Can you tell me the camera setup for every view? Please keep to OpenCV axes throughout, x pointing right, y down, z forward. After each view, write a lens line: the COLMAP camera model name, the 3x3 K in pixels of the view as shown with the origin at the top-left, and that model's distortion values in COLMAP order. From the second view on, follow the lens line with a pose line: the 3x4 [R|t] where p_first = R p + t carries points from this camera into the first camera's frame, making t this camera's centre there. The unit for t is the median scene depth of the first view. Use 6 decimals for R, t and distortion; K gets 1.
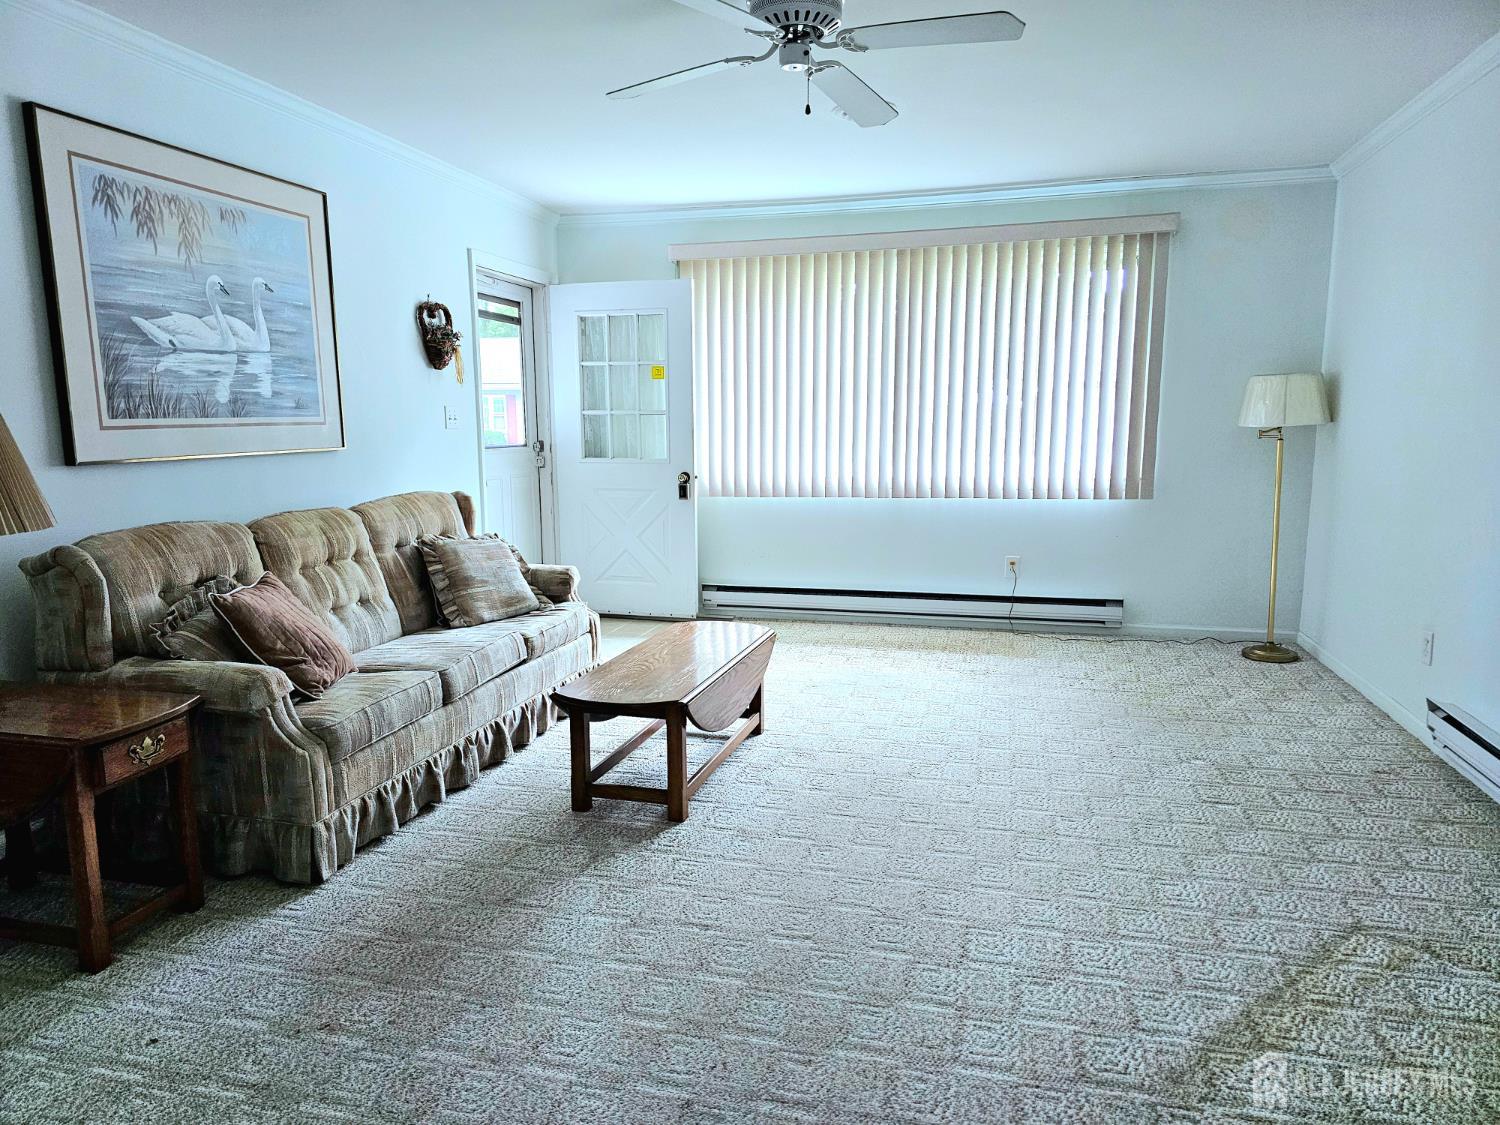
lens RADIAL K [[1011.7, 0, 751.6], [0, 1011.7, 568.7], [0, 0, 1]] dist [0.069427, -0.062883]
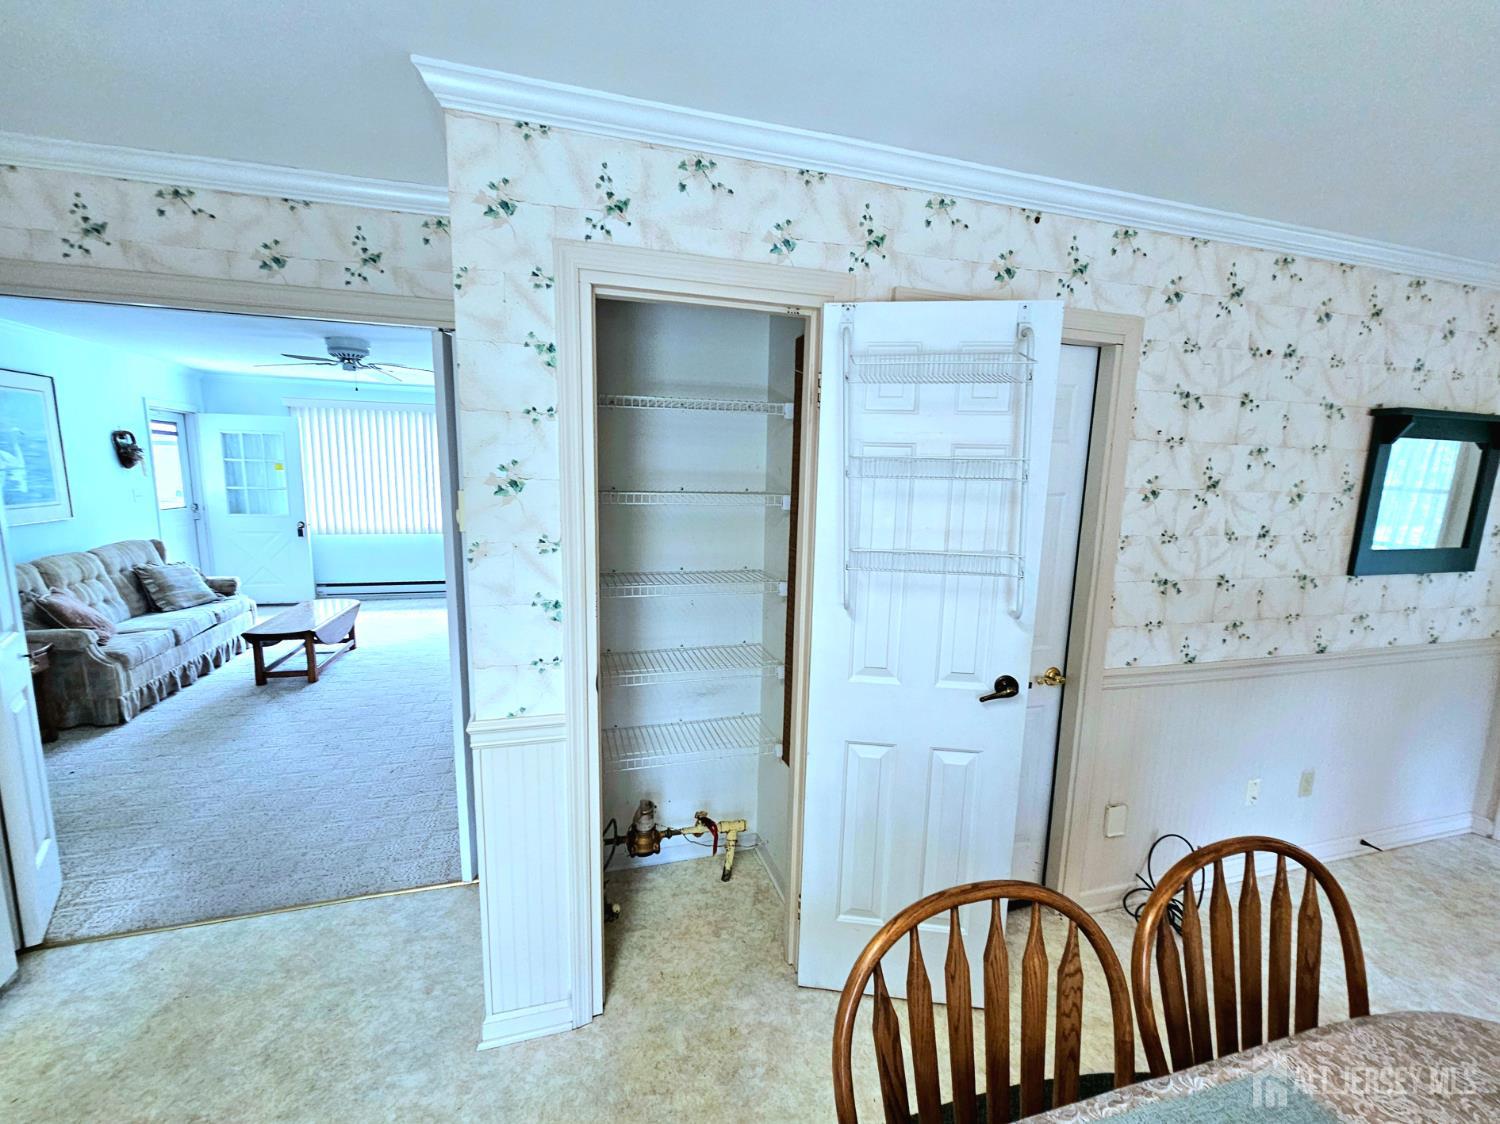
lens RADIAL K [[653.3, 0, 748.9], [0, 653.3, 578.9], [0, 0, 1]] dist [0.000850, 0.000963]
pose [[0.856356, -0.057159, 0.513213, 0.022015], [0.045917, 0.998347, 0.034574, 0.004041], [-0.514341, -0.006042, 0.857565, -0.669312]]
